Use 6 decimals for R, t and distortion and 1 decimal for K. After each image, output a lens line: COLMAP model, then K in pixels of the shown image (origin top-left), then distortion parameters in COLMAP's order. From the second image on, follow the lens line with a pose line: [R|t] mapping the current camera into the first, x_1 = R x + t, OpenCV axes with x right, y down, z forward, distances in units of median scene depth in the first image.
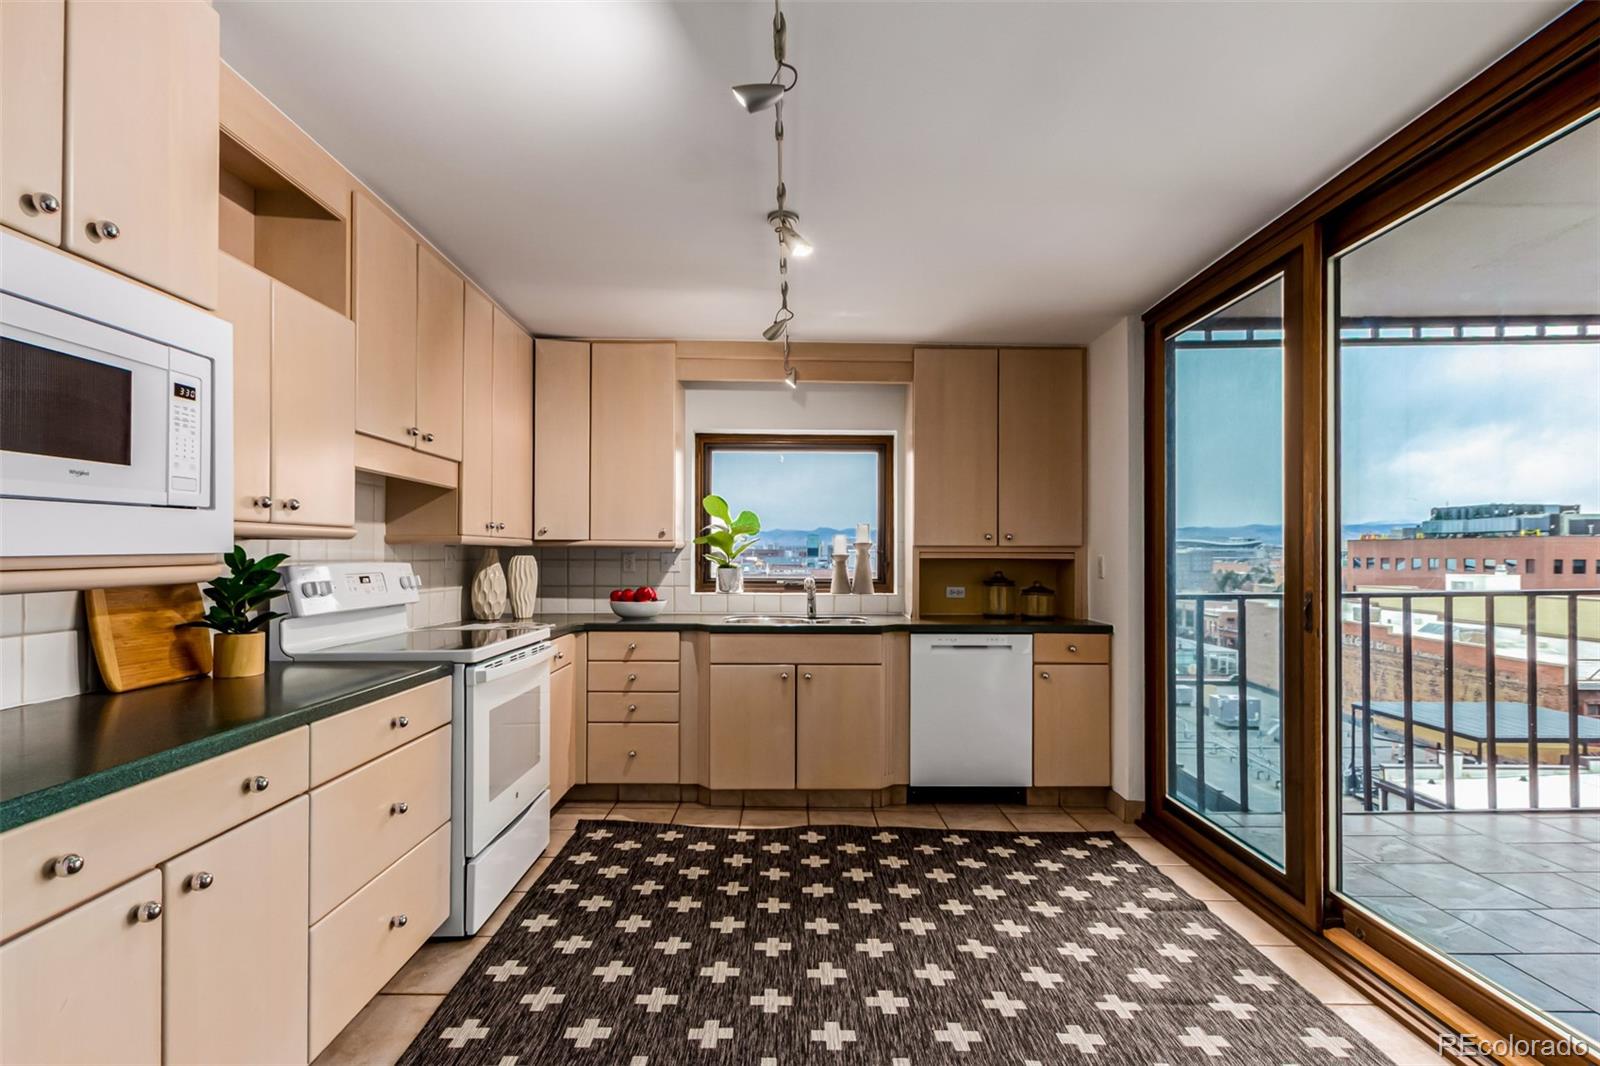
lens RADIAL K [[741.9, 0, 836.6], [0, 741.9, 552.5], [0, 0, 1]] dist [0.000488, -0.001015]
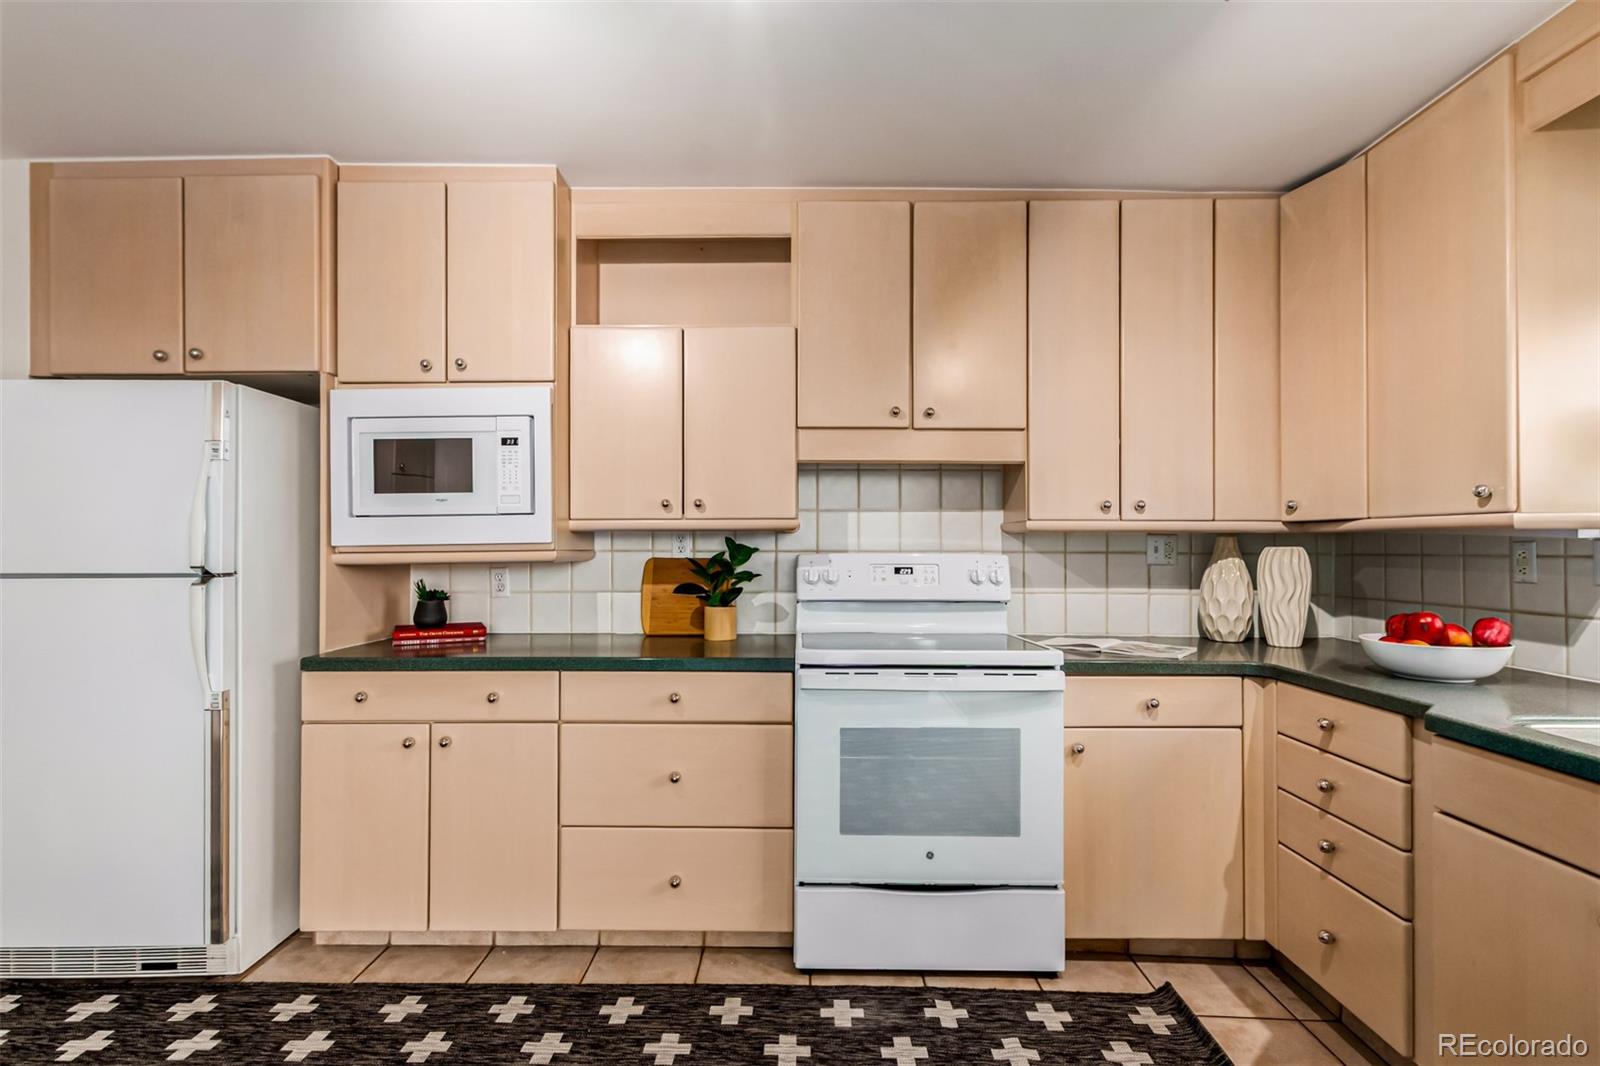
lens RADIAL K [[780.1, 0, 794.8], [0, 780.1, 544.5], [0, 0, 1]] dist [0.004322, 0.000548]
pose [[-0.080820, -0.007047, -0.996704, 0.378689], [0.002354, 0.999971, -0.007261, 0.008809], [0.996726, -0.002933, -0.080801, 0.897145]]
